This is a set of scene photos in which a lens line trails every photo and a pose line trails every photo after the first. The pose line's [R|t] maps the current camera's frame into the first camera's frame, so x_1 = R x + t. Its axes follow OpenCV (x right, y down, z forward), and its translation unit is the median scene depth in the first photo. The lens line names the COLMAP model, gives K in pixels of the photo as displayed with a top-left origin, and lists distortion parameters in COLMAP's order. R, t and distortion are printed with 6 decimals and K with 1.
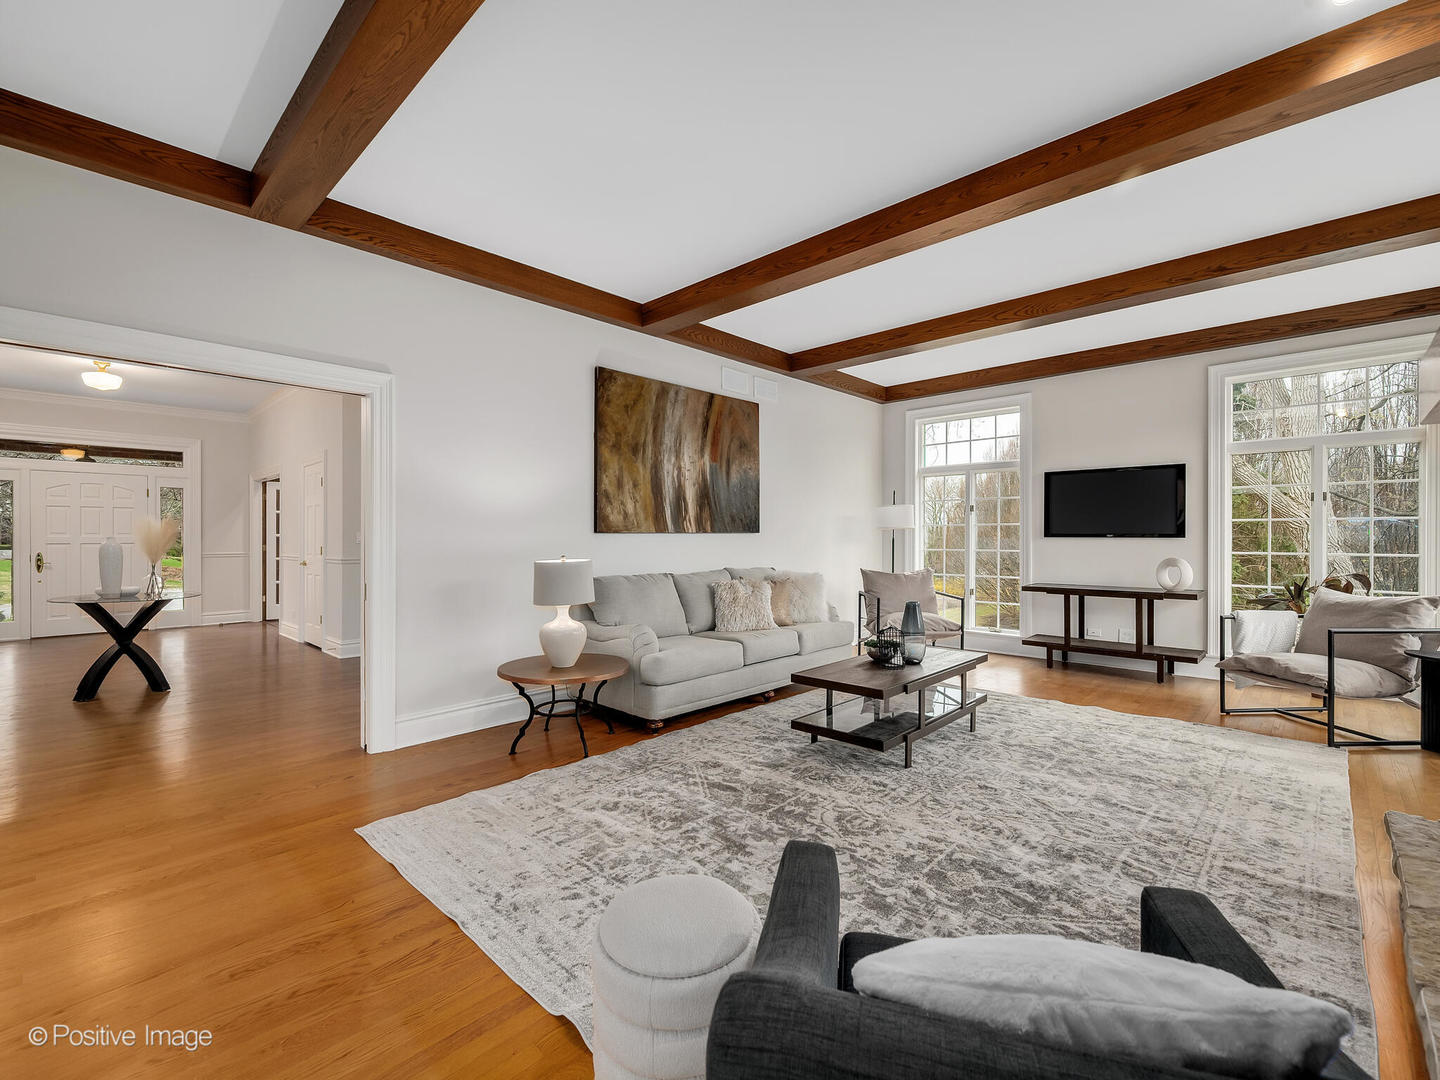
lens RADIAL K [[639.5, 0, 741.9], [0, 639.5, 543.9], [0, 0, 1]] dist [-0.000251, 0.001664]
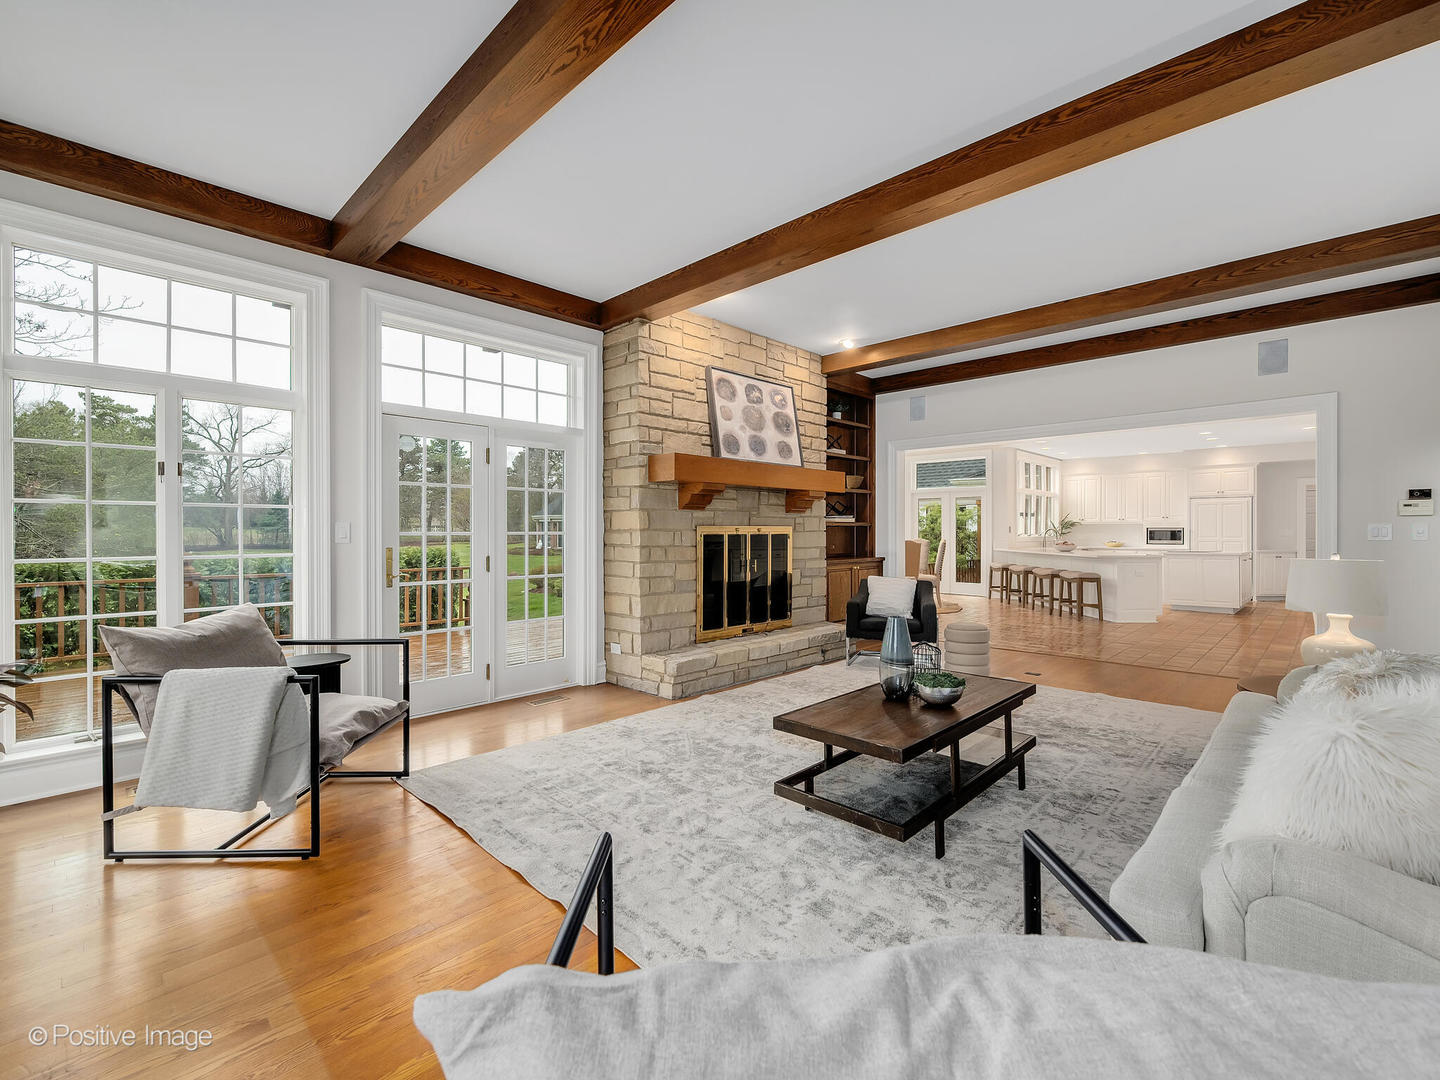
lens RADIAL K [[639.5, 0, 753.4], [0, 639.5, 528.7], [0, 0, 1]] dist [-0.000251, 0.001664]
pose [[-0.999998, -0.001712, -0.000548, 0.361172], [-0.001716, 0.999960, 0.008740, -0.017359], [0.000533, 0.008741, -0.999962, 1.456497]]
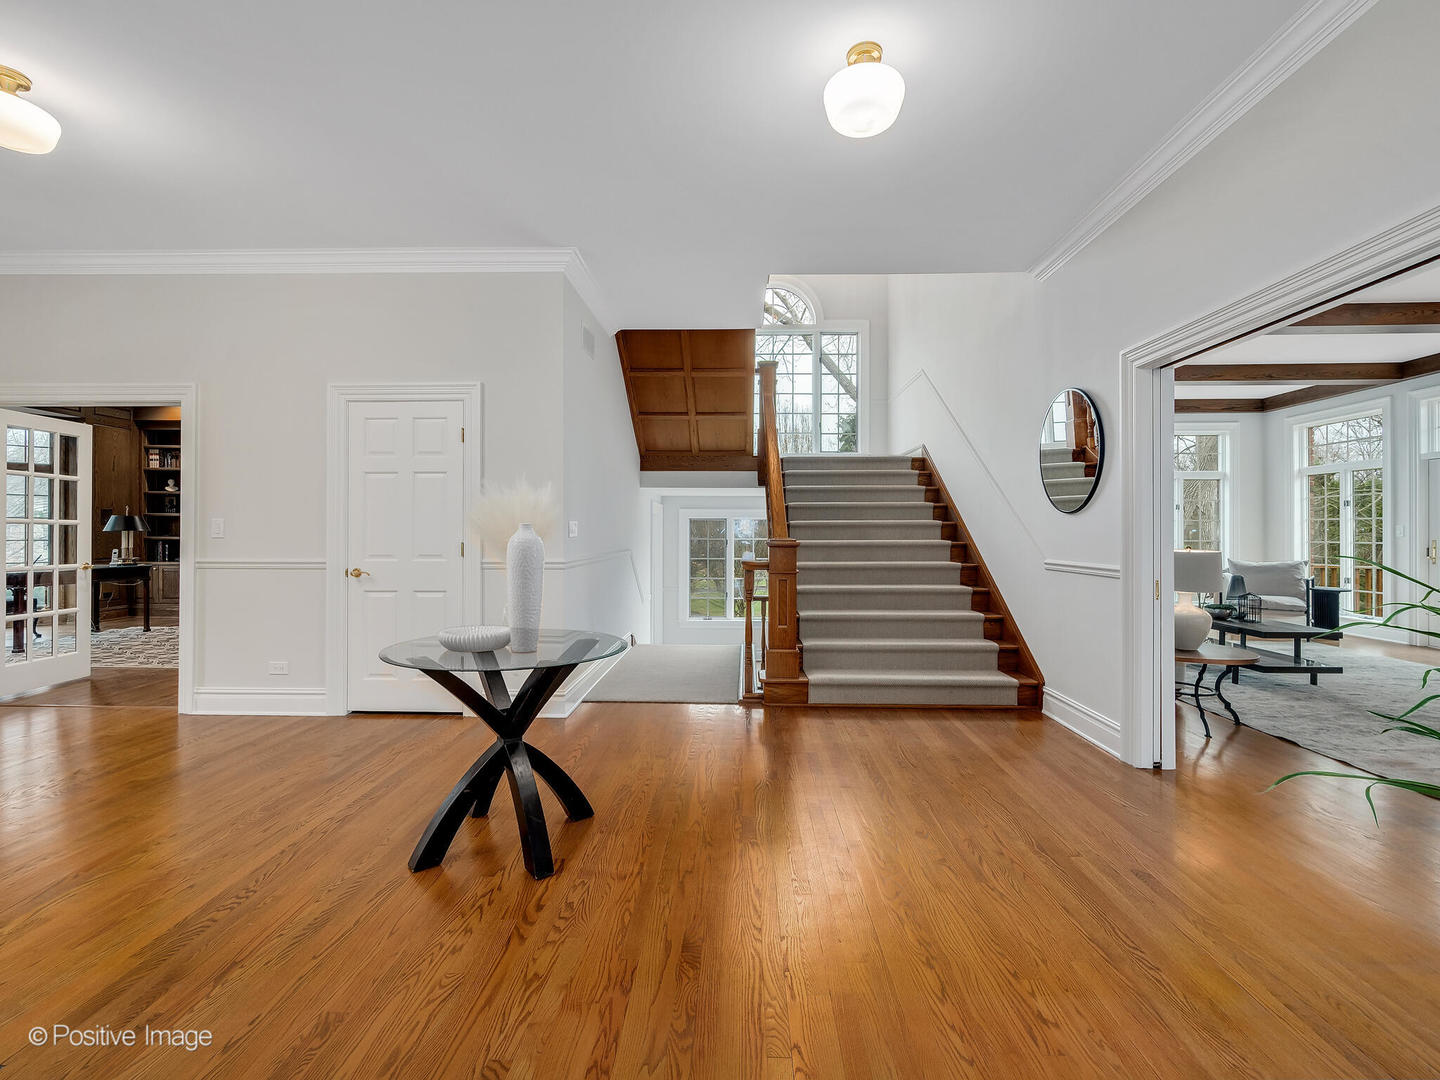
lens RADIAL K [[639.5, 0, 723.9], [0, 639.5, 531.0], [0, 0, 1]] dist [-0.000251, 0.001664]
pose [[0.750527, 0.002410, 0.660836, -1.262988], [0.005729, 0.999932, -0.010152, 0.000941], [-0.660815, 0.011405, 0.750462, 0.565434]]
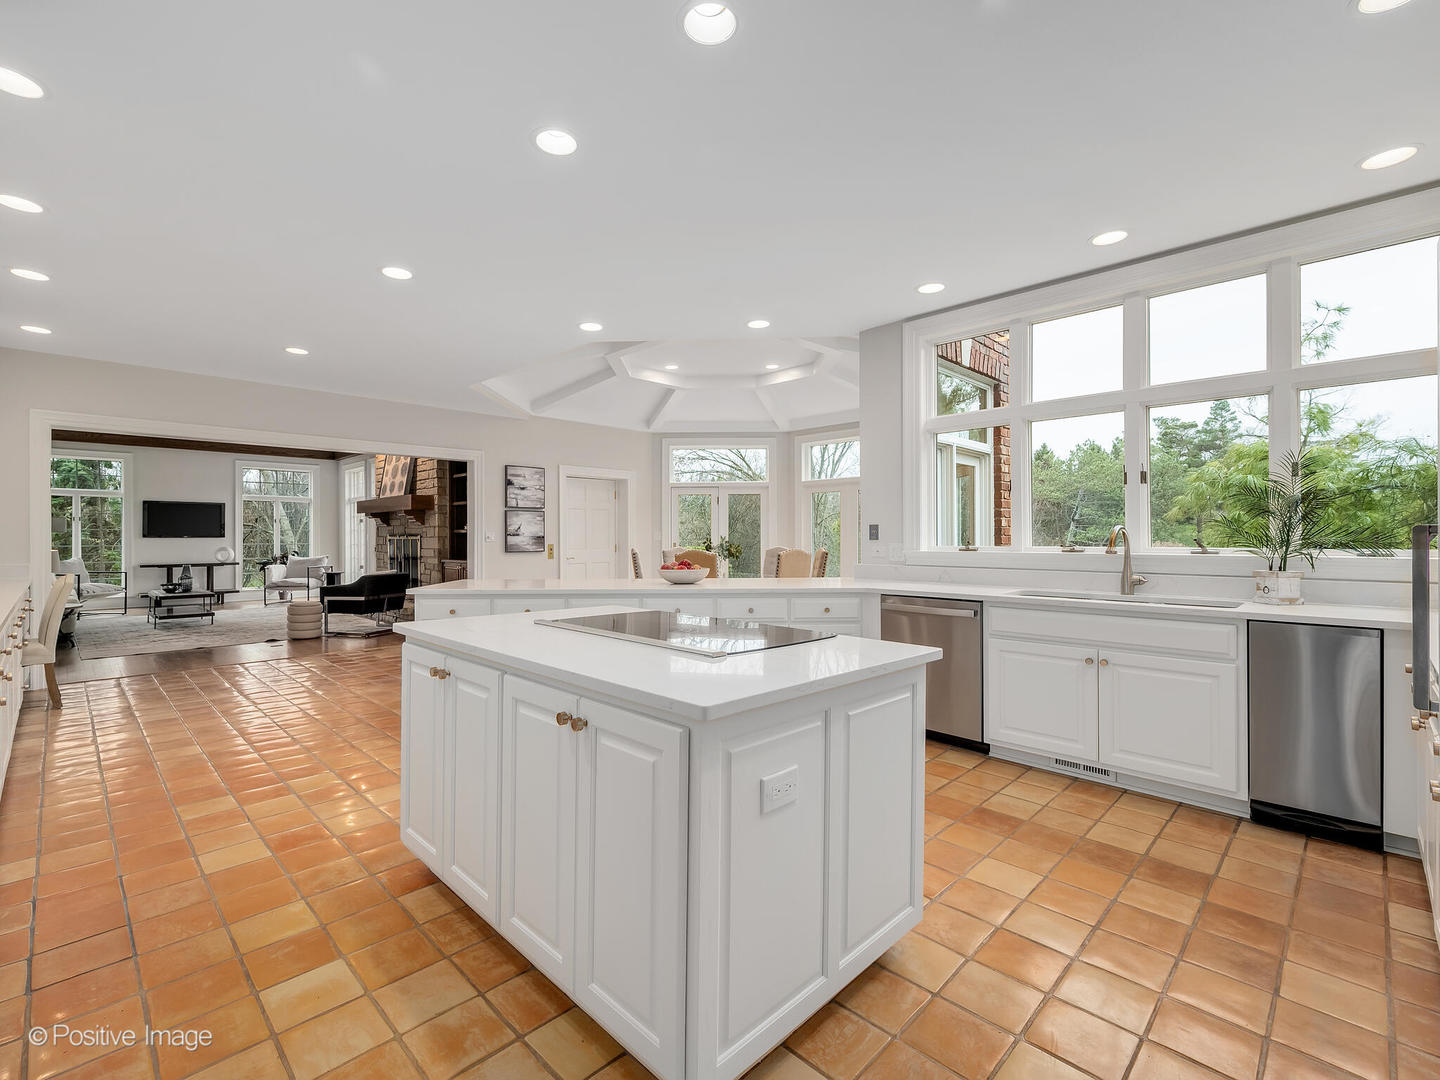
lens RADIAL K [[639.5, 0, 699.7], [0, 639.5, 535.7], [0, 0, 1]] dist [-0.000251, 0.001664]
pose [[0.039997, 0.000671, 0.999200, -1.668731], [0.013222, 0.999912, -0.001201, 0.009390], [-0.999112, 0.013259, 0.039985, -0.816974]]
